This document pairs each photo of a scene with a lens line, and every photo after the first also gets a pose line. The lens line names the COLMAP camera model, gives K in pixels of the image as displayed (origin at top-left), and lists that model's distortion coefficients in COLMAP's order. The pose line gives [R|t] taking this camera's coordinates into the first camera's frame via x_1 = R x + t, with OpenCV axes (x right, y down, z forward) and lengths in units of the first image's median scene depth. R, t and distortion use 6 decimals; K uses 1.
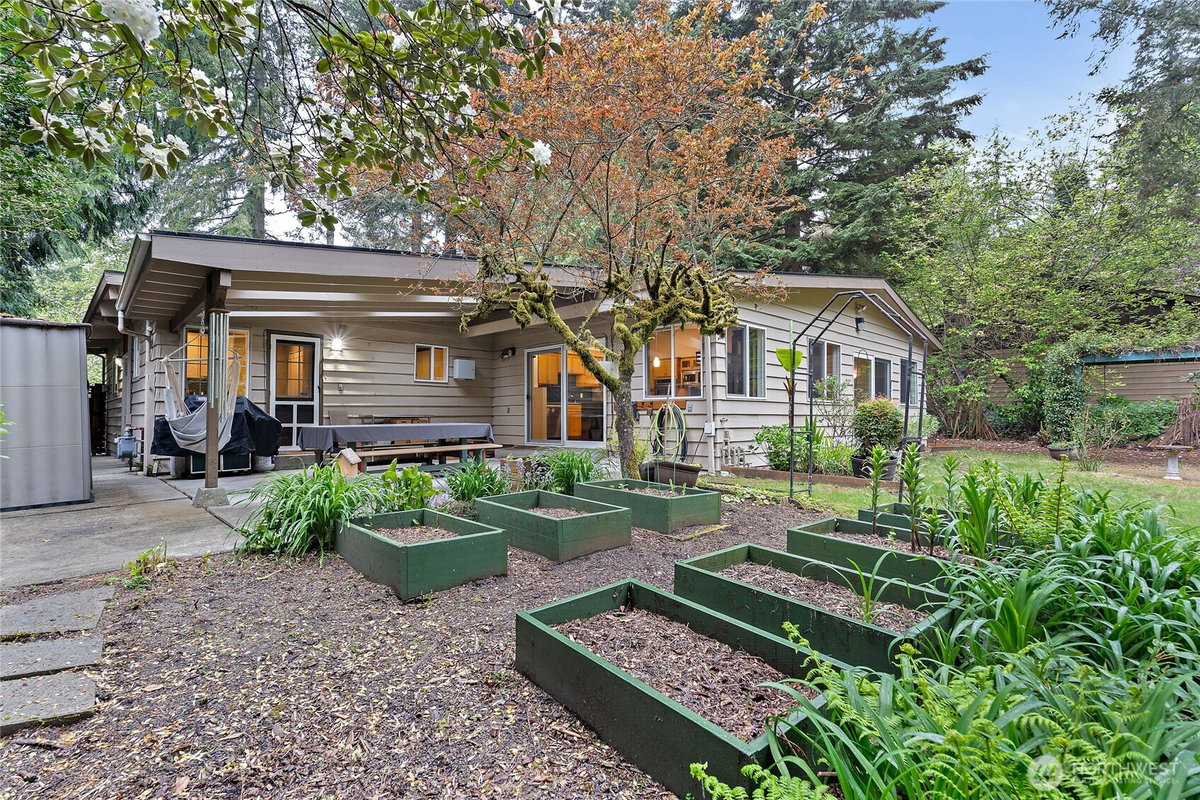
lens RADIAL K [[570.4, 0, 602.2], [0, 570.4, 403.7], [0, 0, 1]] dist [0.003779, 0.000361]
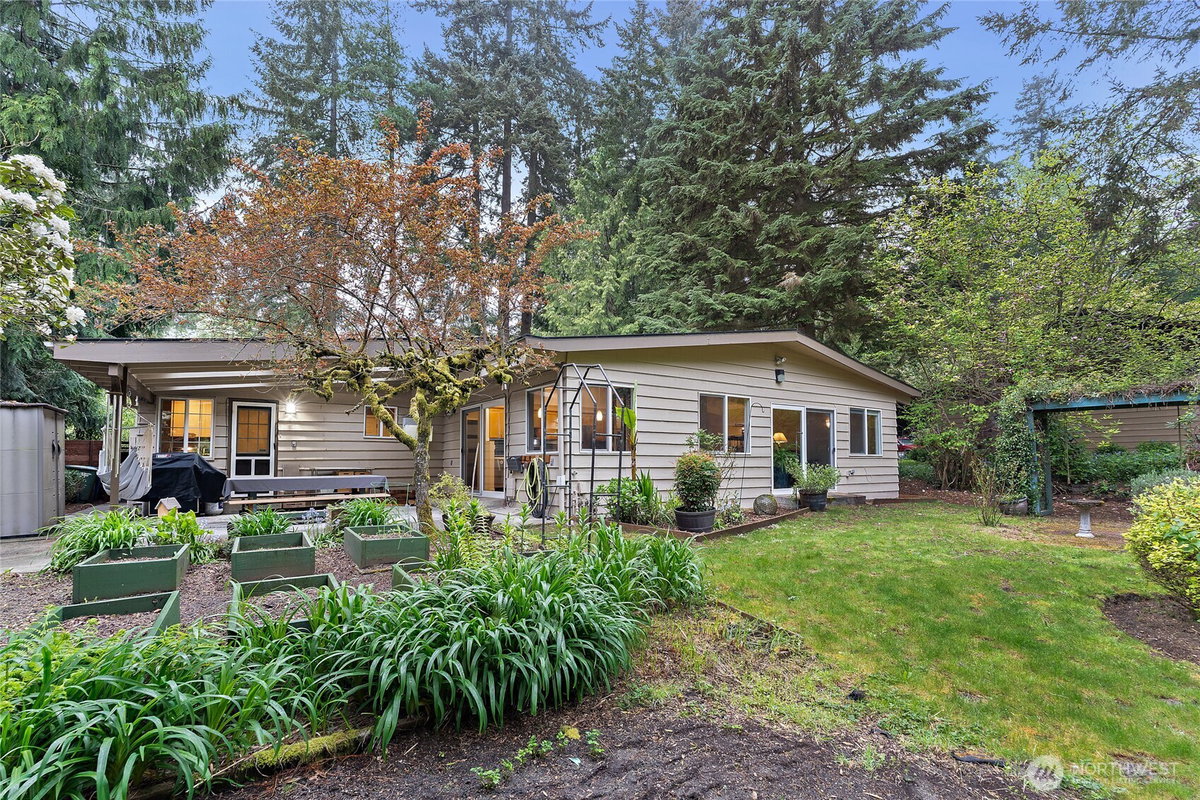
lens RADIAL K [[570.4, 0, 568.8], [0, 570.4, 438.4], [0, 0, 1]] dist [0.003779, 0.000361]
pose [[0.985203, -0.010451, -0.171071, 0.303683], [0.006524, 0.999703, -0.023499, -0.009668], [0.171265, 0.022035, 0.984979, -0.063962]]
